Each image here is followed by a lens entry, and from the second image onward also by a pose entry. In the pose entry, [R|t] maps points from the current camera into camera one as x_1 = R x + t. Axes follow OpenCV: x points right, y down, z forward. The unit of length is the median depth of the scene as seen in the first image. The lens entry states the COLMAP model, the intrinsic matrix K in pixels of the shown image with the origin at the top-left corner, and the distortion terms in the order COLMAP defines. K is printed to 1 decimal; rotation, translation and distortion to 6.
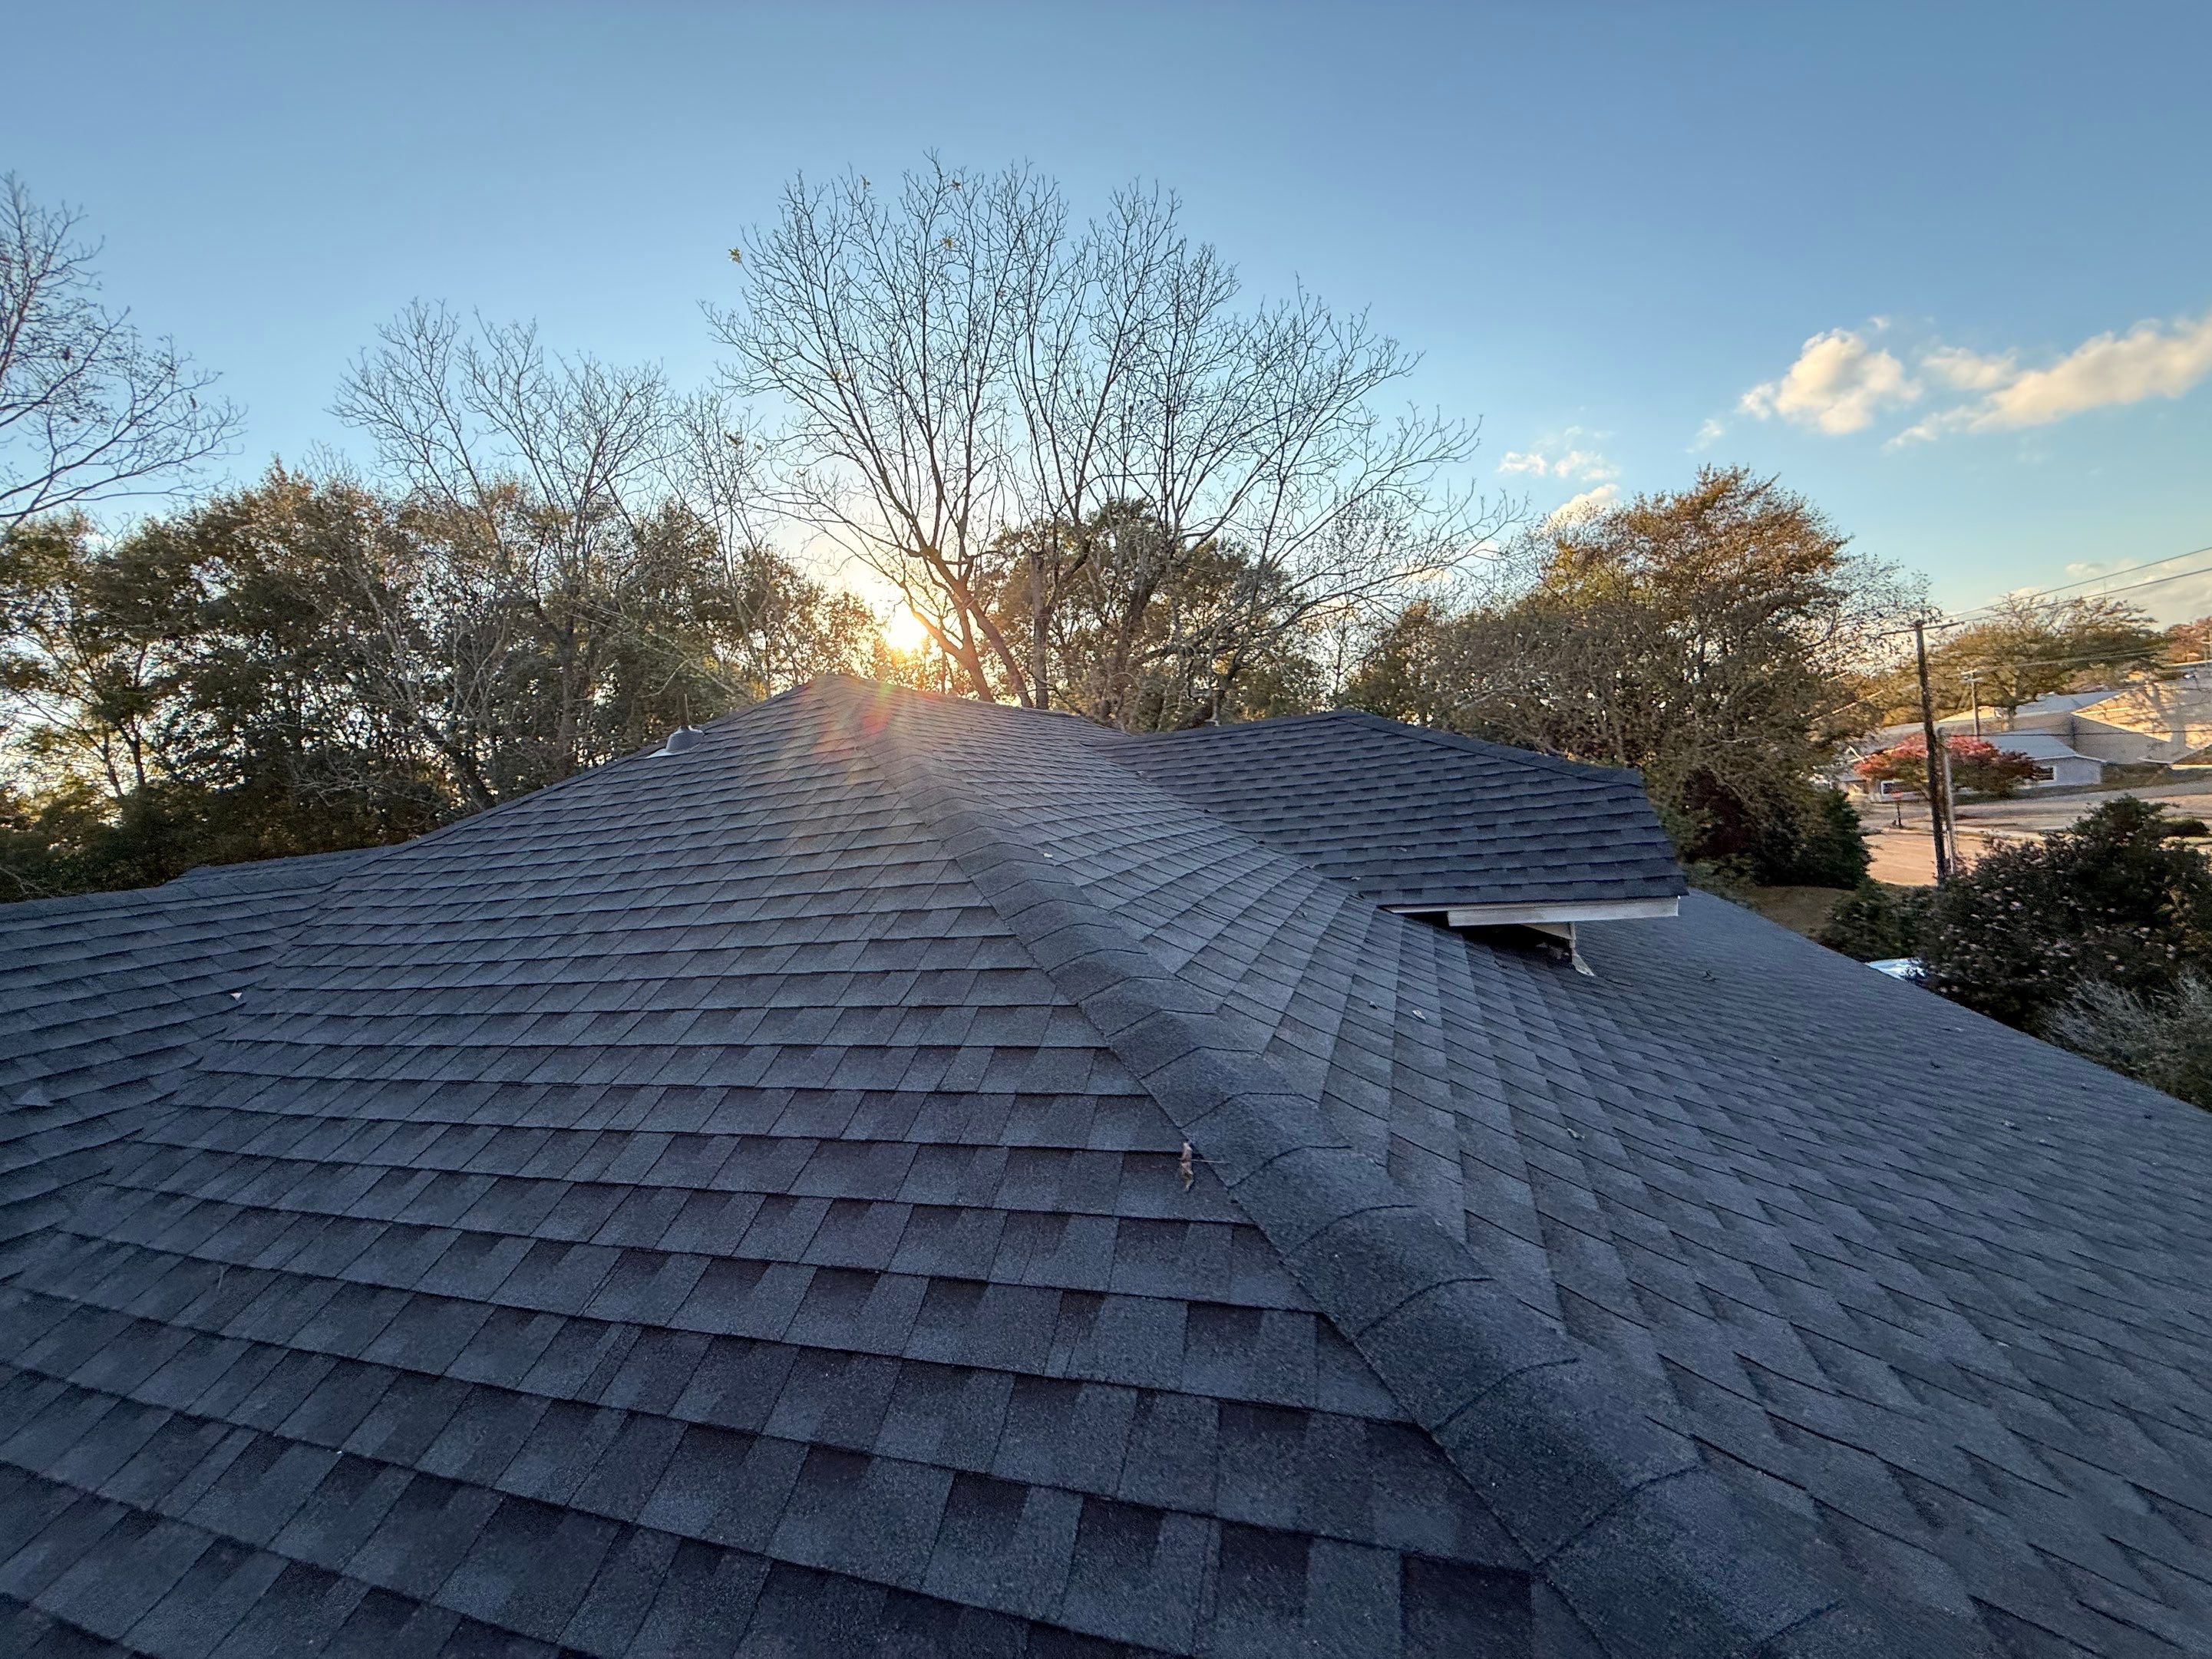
lens RADIAL K [[879.9, 0, 1097.7], [0, 879.9, 830.4], [0, 0, 1]] dist [-0.000519, 0.000206]
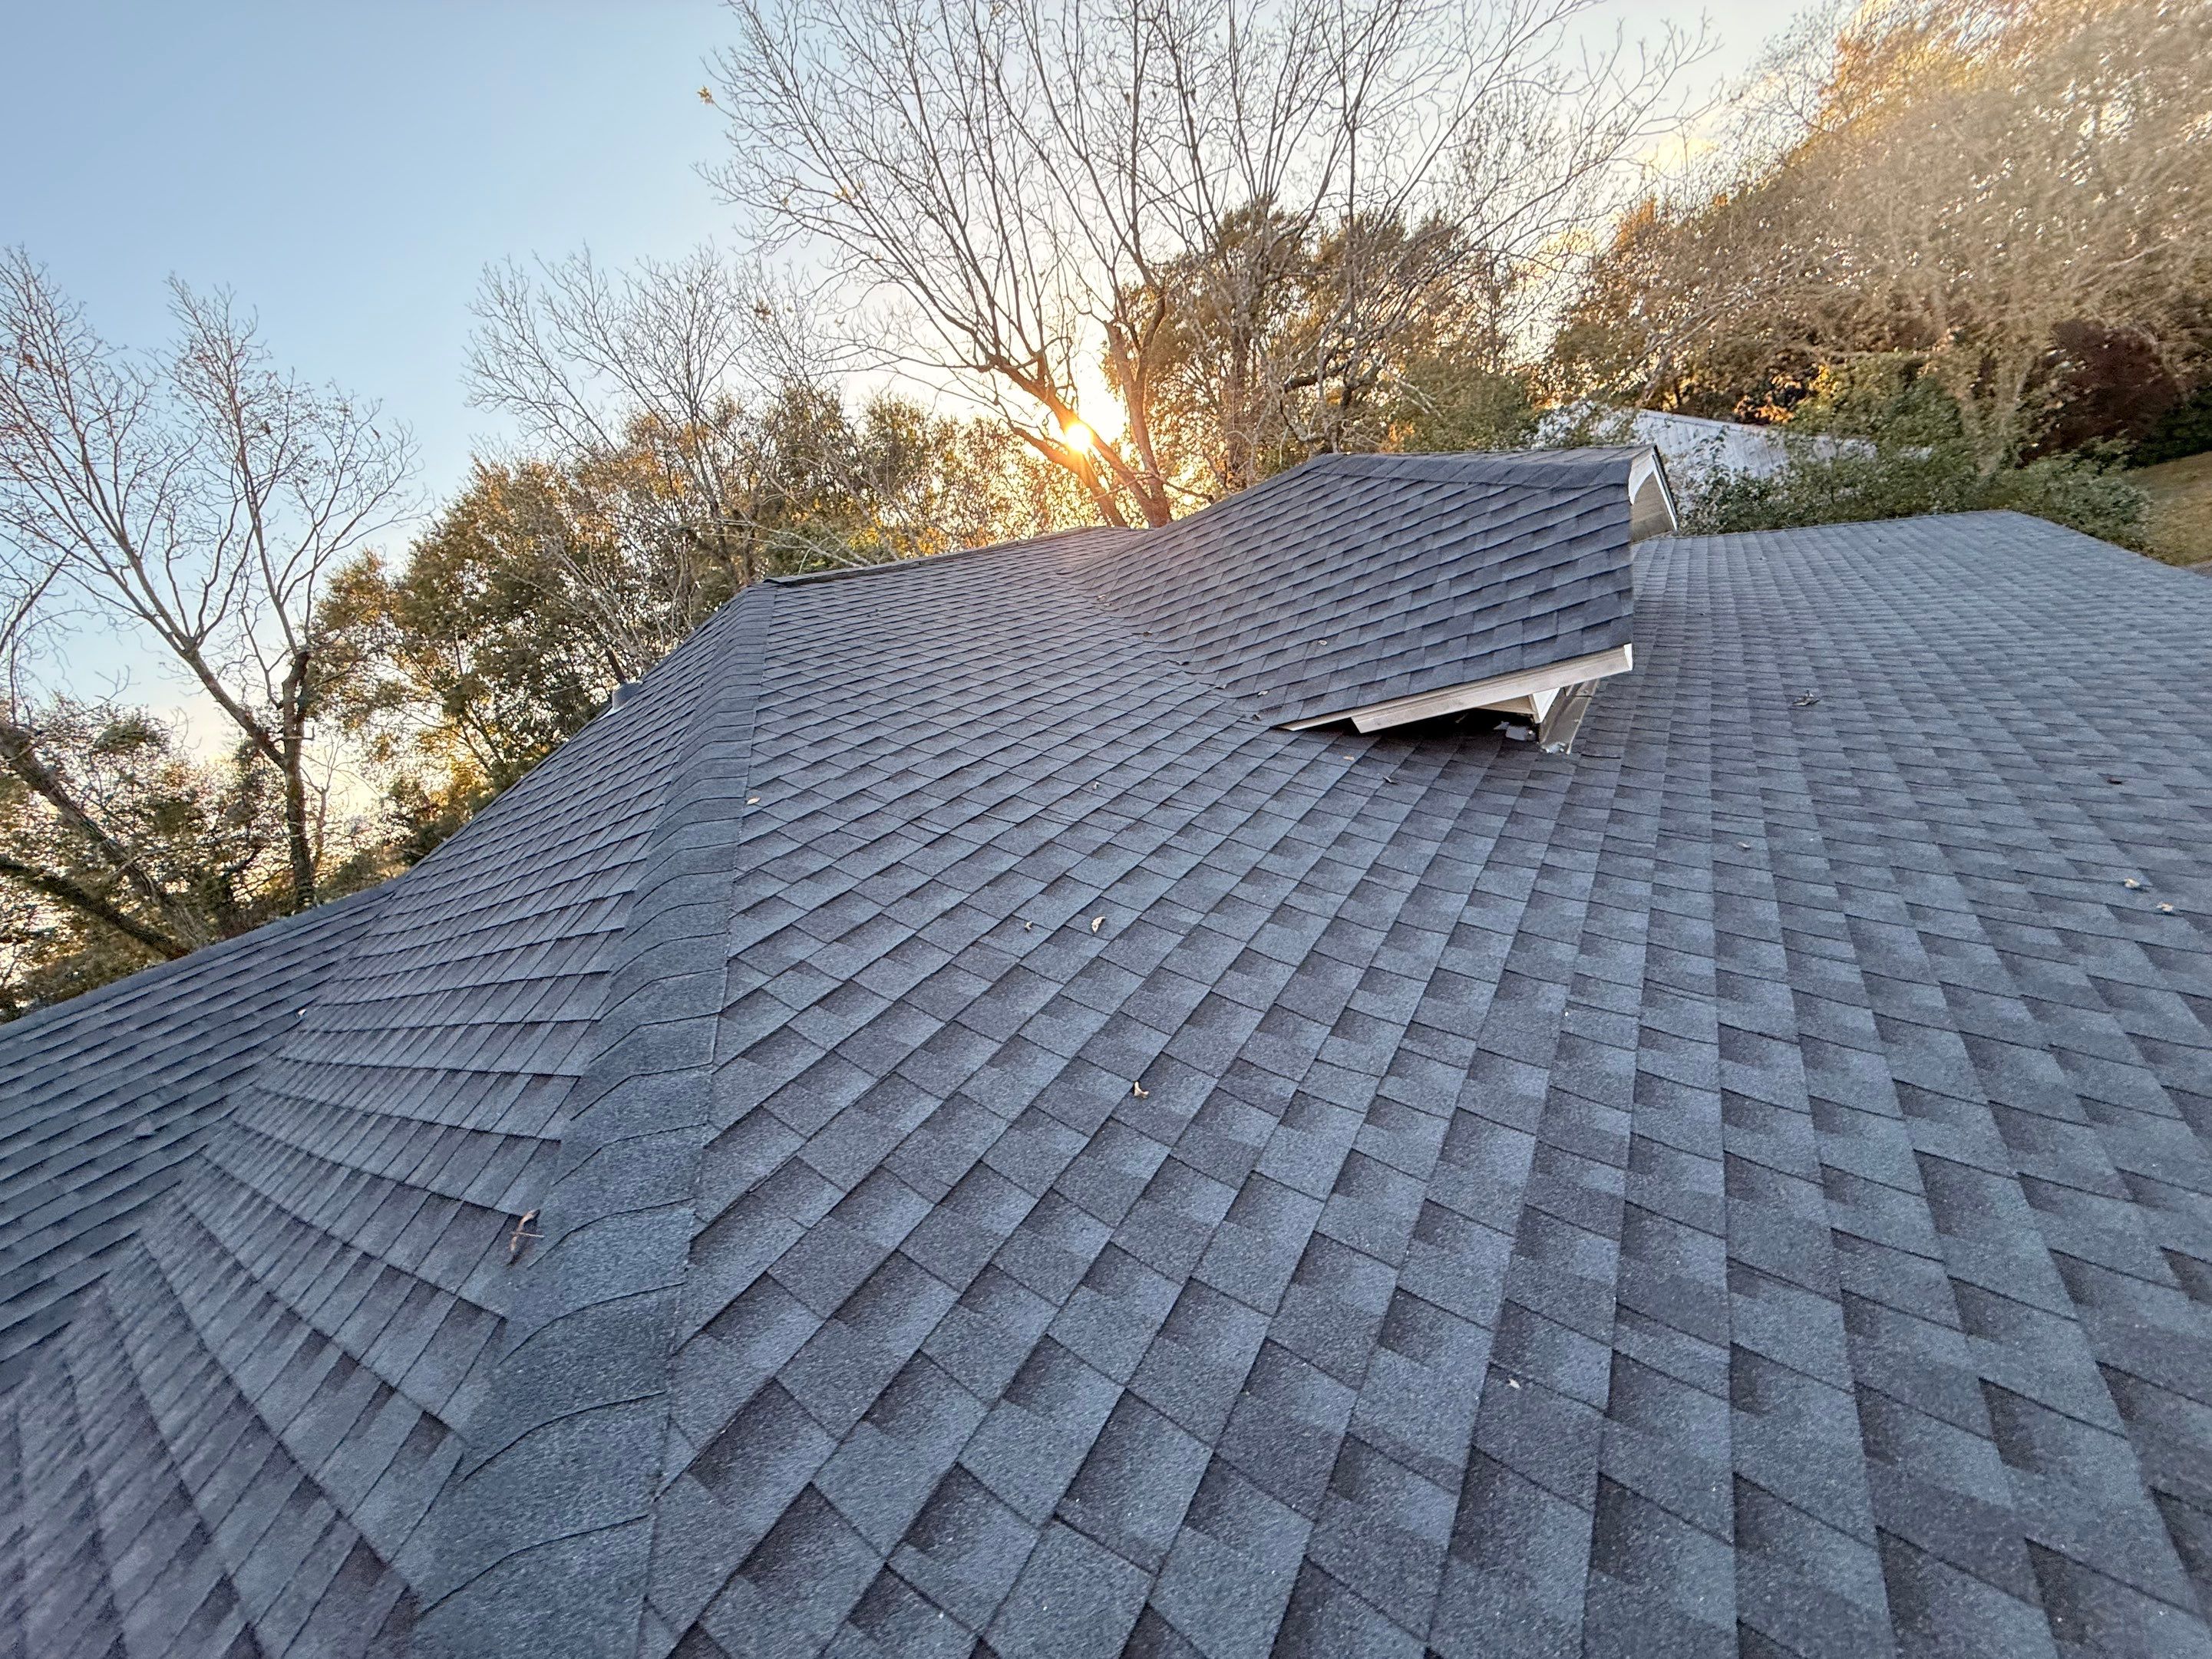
lens RADIAL K [[879.9, 0, 1095.7], [0, 879.9, 828.7], [0, 0, 1]] dist [-0.000519, 0.000206]
pose [[0.941965, -0.177307, -0.285070, 0.082017], [0.238694, 0.950836, 0.197325, -0.006162], [0.236068, -0.253917, 0.937975, 0.029575]]
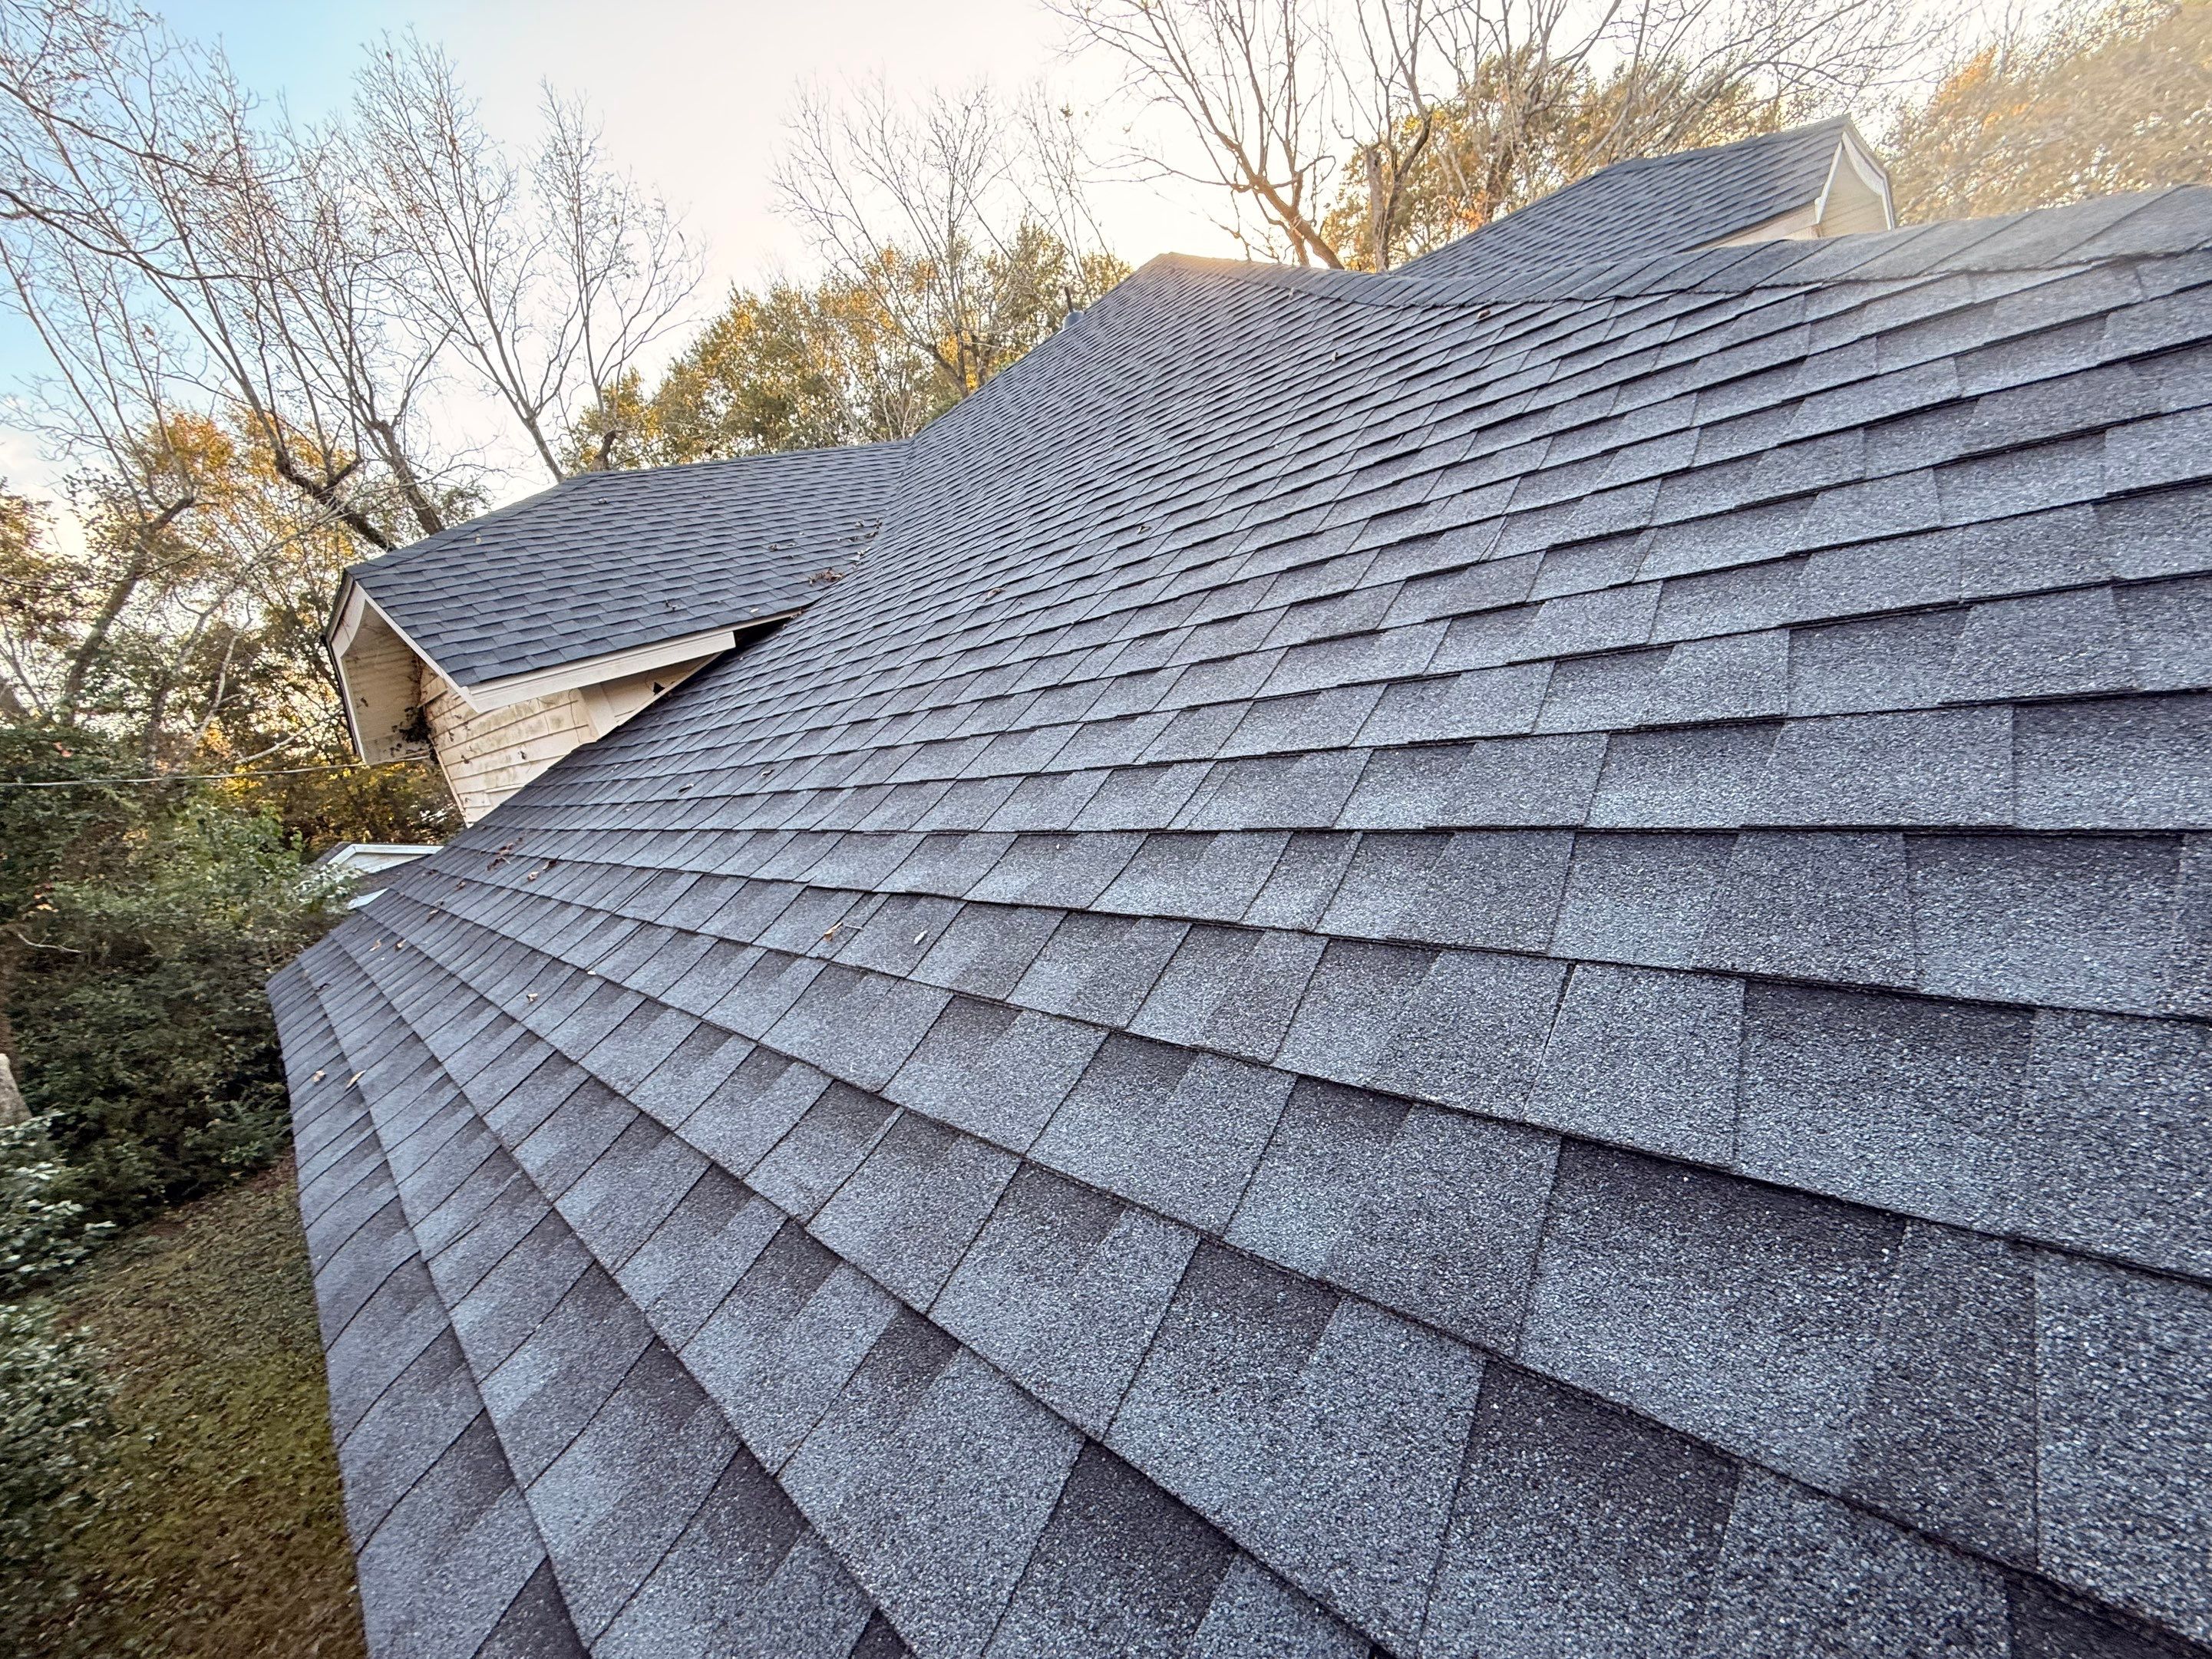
lens RADIAL K [[879.9, 0, 1103.3], [0, 879.9, 823.9], [0, 0, 1]] dist [-0.000519, 0.000206]
pose [[0.907510, -0.019556, -0.419575, 0.050601], [0.143236, 0.953448, 0.265370, 0.082275], [0.394853, -0.300924, 0.868064, -0.139511]]
